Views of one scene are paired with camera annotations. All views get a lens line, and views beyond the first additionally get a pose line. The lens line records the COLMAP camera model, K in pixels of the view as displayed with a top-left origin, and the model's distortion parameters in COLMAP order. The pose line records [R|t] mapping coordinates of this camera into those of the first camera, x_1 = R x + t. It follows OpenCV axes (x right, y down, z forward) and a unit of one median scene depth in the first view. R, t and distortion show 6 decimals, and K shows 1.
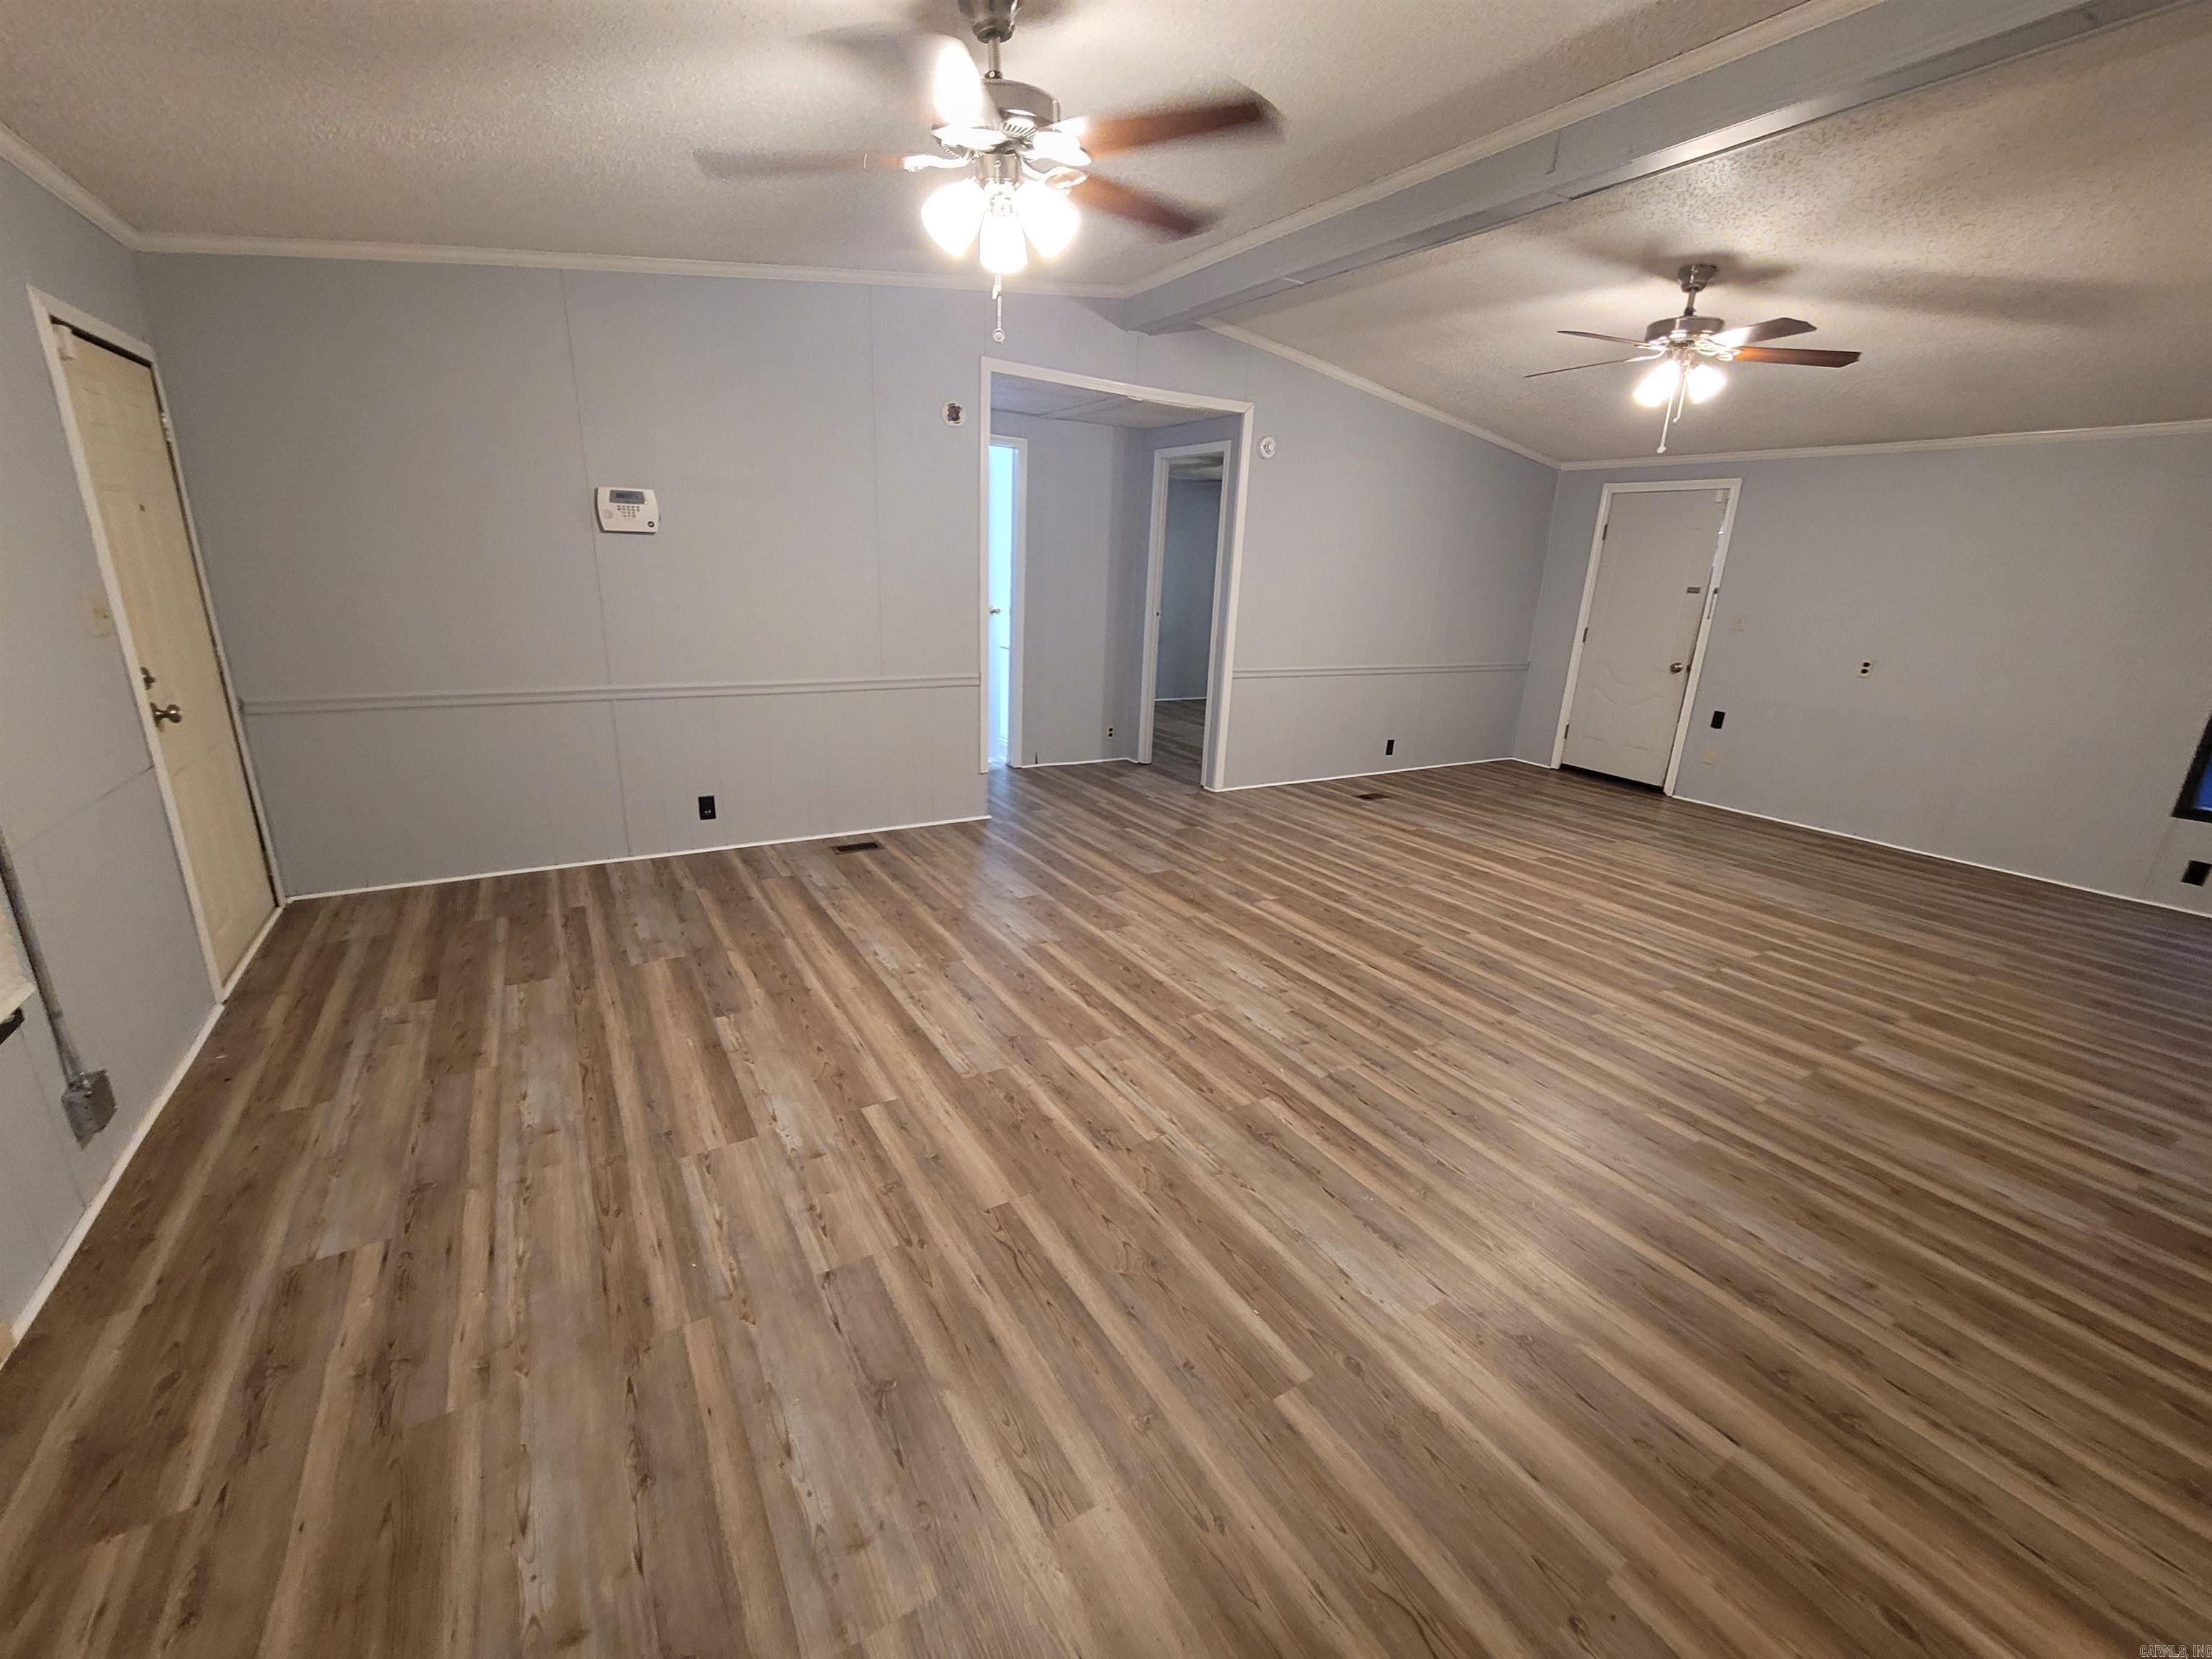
lens RADIAL K [[896.8, 0, 1124.5], [0, 896.8, 830.5], [0, 0, 1]] dist [0.001494, 0.000052]
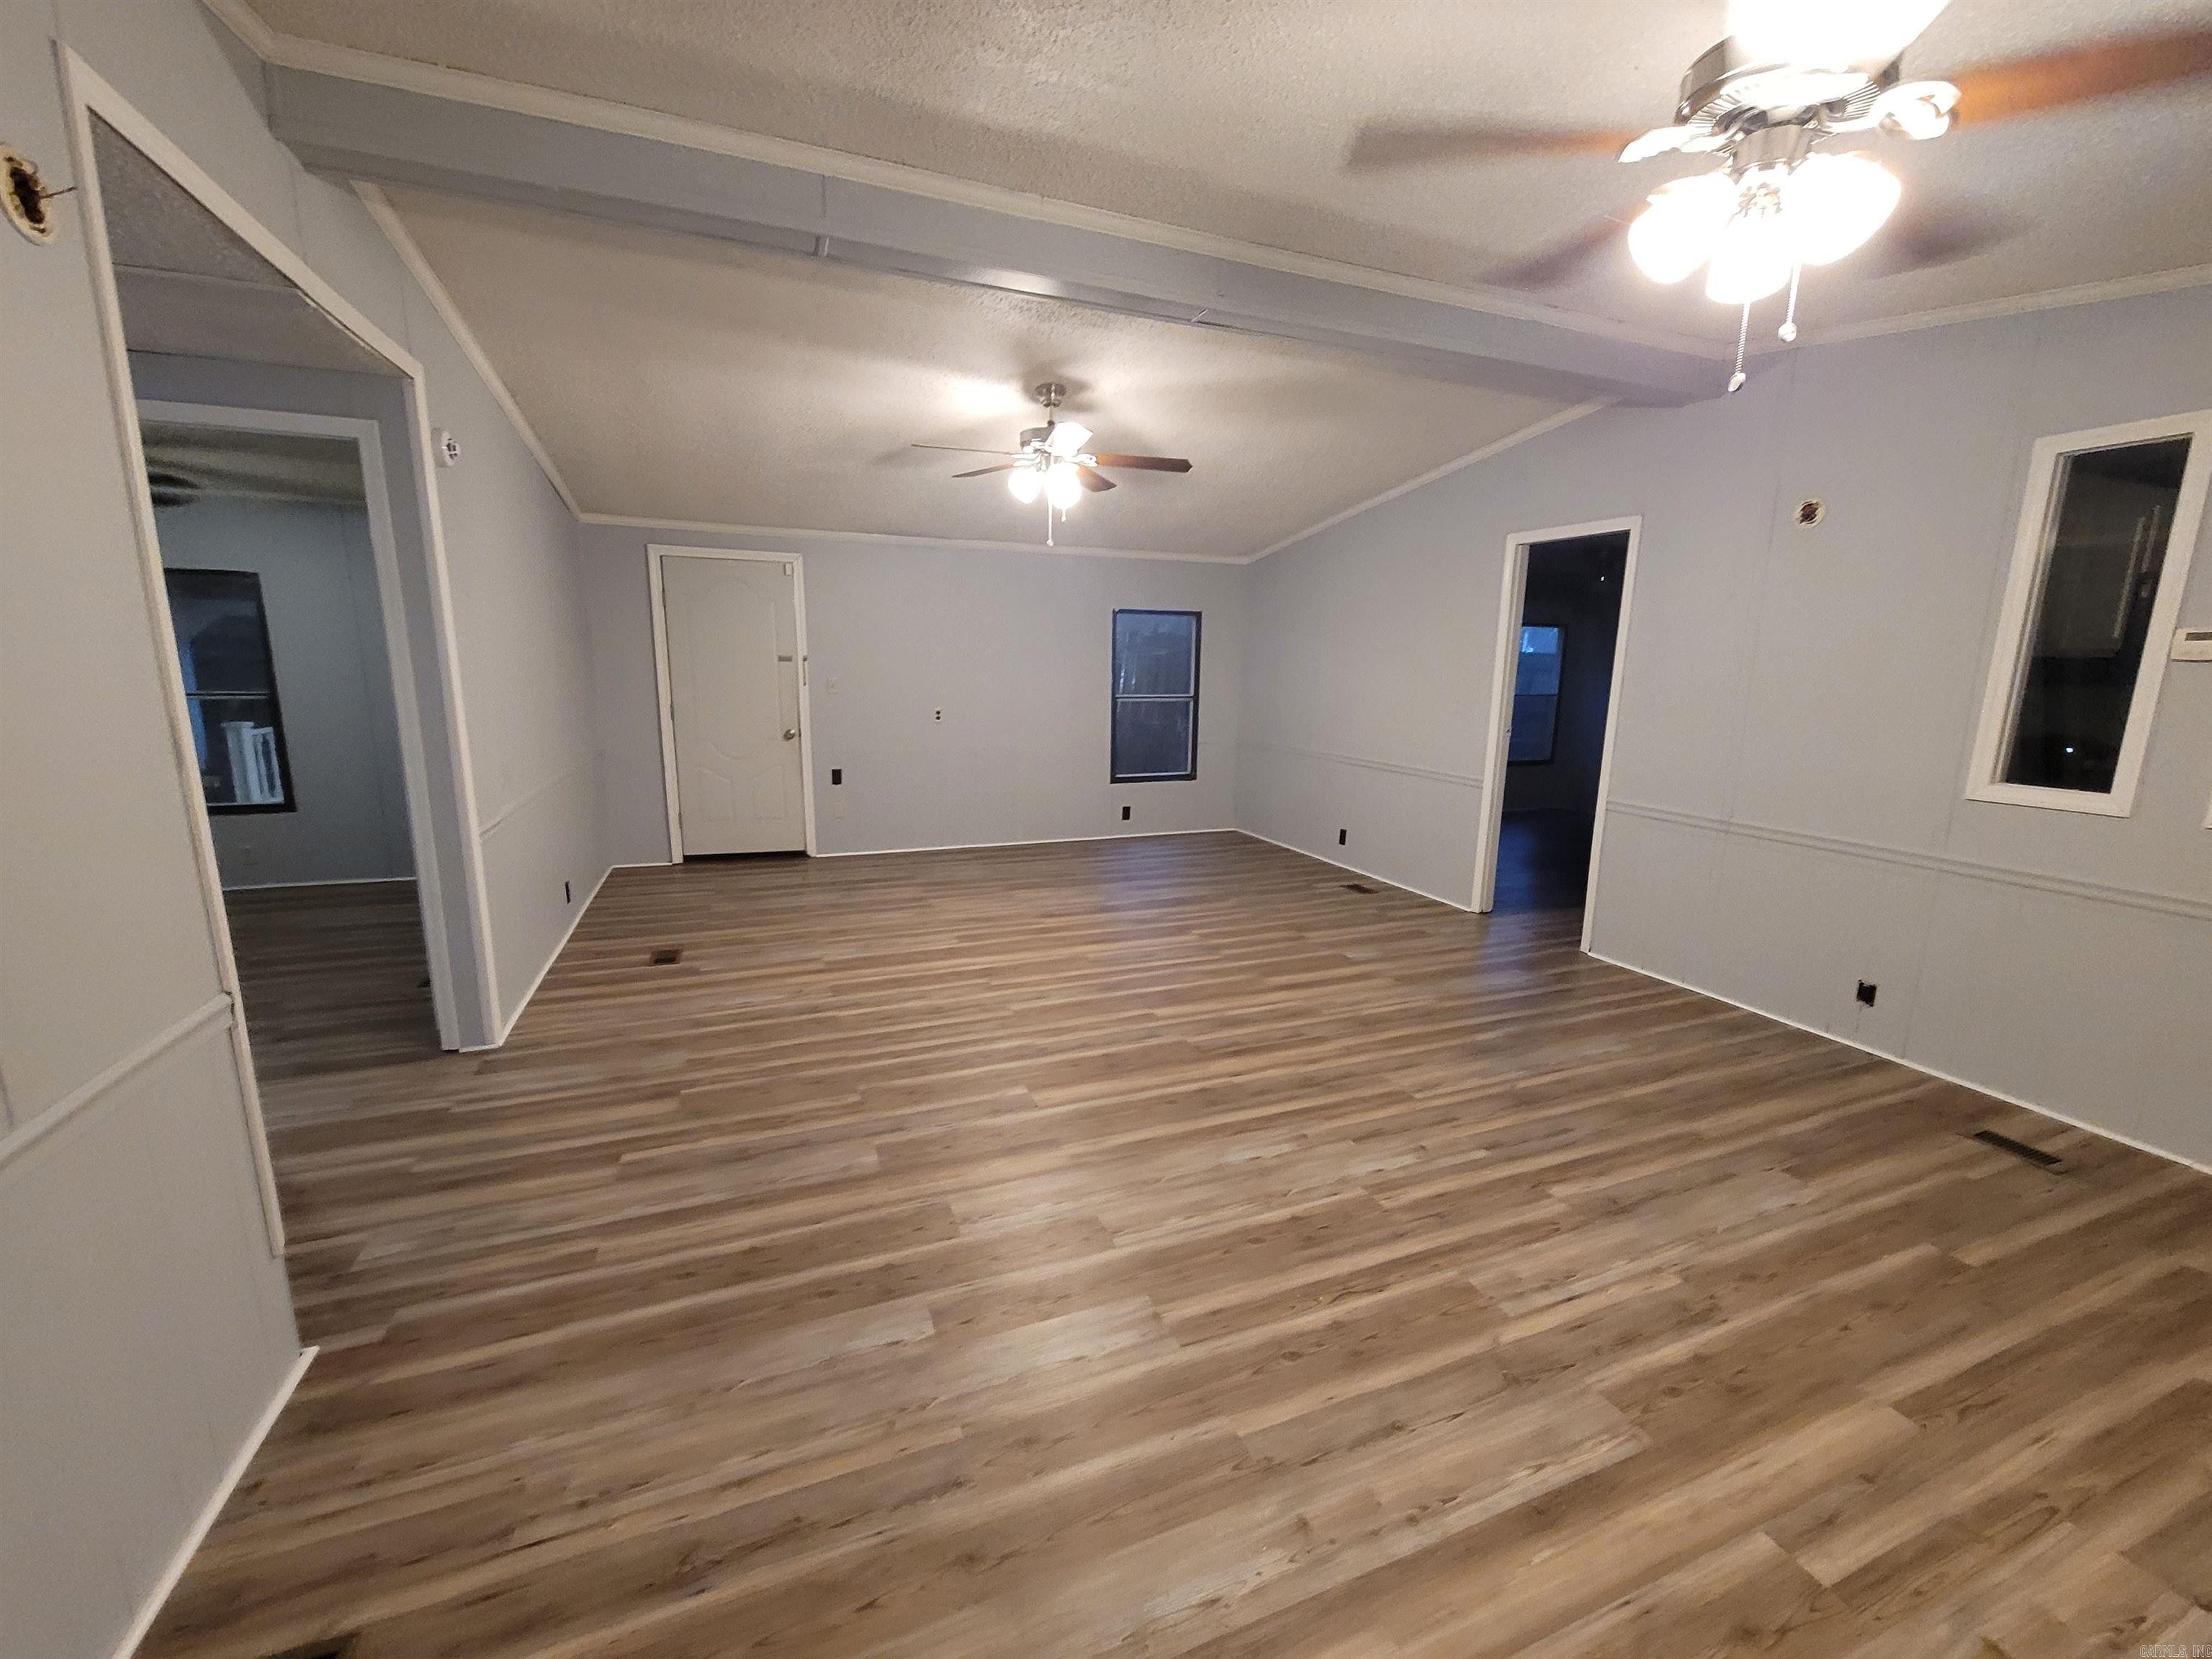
lens RADIAL K [[908.0, 0, 1106.0], [0, 908.0, 829.5], [0, 0, 1]] dist [-0.010462, 0.005406]
pose [[0.180800, -0.218806, 0.958872, -0.515876], [0.269688, 0.948600, 0.165611, -0.245187], [-0.945822, 0.228653, 0.230516, 0.726147]]
